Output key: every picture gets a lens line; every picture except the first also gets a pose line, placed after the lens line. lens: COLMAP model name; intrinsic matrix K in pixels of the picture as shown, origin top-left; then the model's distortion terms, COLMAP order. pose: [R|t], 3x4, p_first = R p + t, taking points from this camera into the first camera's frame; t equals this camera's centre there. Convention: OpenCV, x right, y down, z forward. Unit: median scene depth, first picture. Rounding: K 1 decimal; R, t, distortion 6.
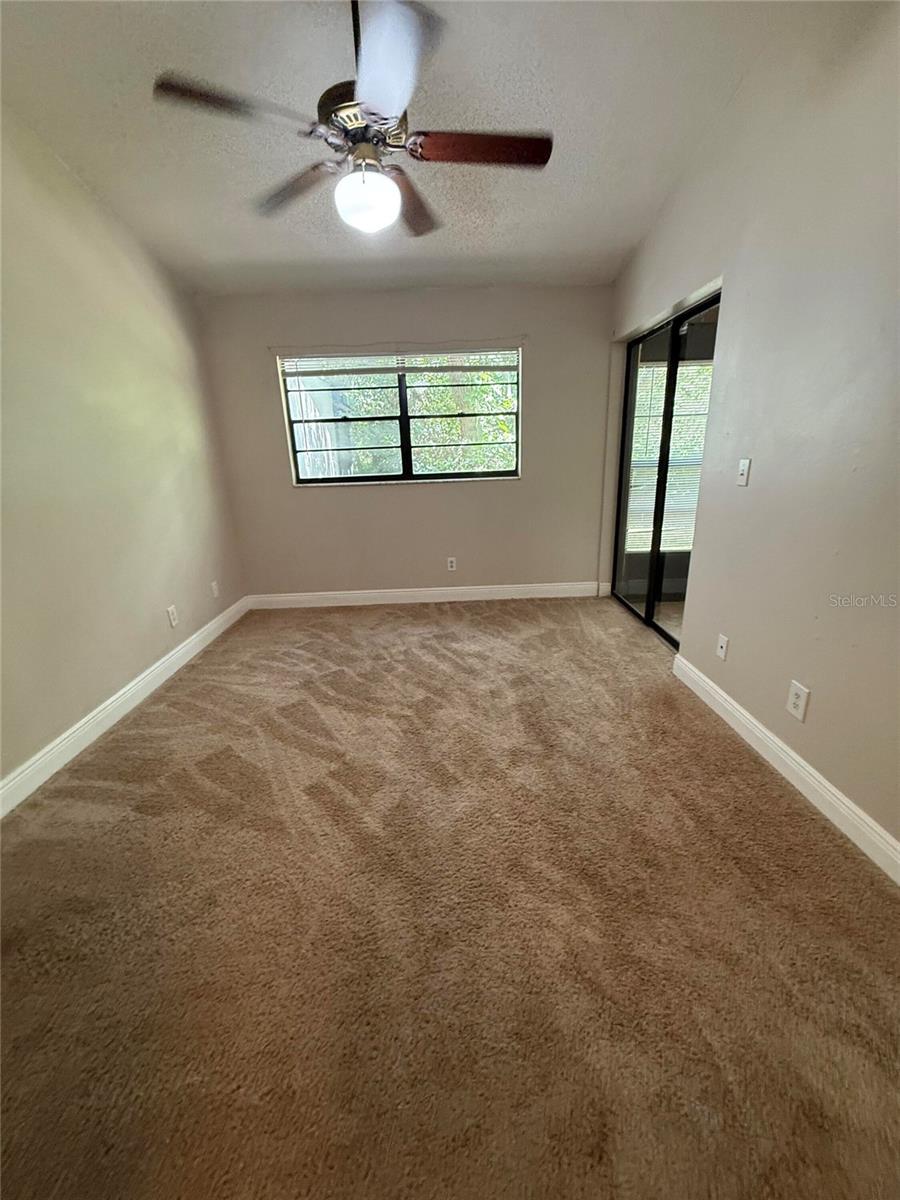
lens RADIAL K [[479.1, 0, 449.4], [0, 479.1, 597.3], [0, 0, 1]] dist [-0.001719, 0.000992]
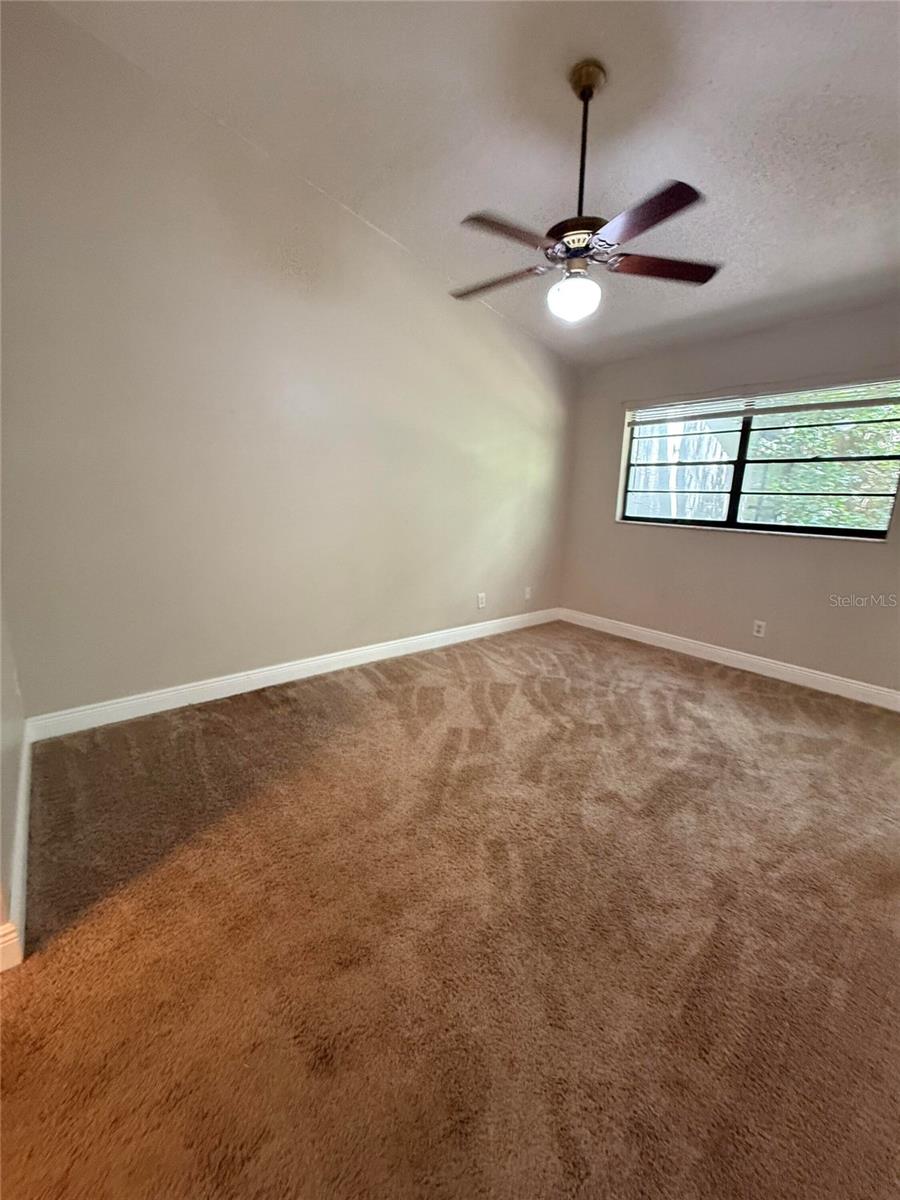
lens RADIAL K [[479.1, 0, 450.4], [0, 479.1, 601.1], [0, 0, 1]] dist [-0.001719, 0.000992]
pose [[0.612863, 0.227012, -0.756878, 0.410186], [-0.282255, 0.957545, 0.058649, -0.015125], [0.738059, 0.177689, 0.650919, 0.033393]]
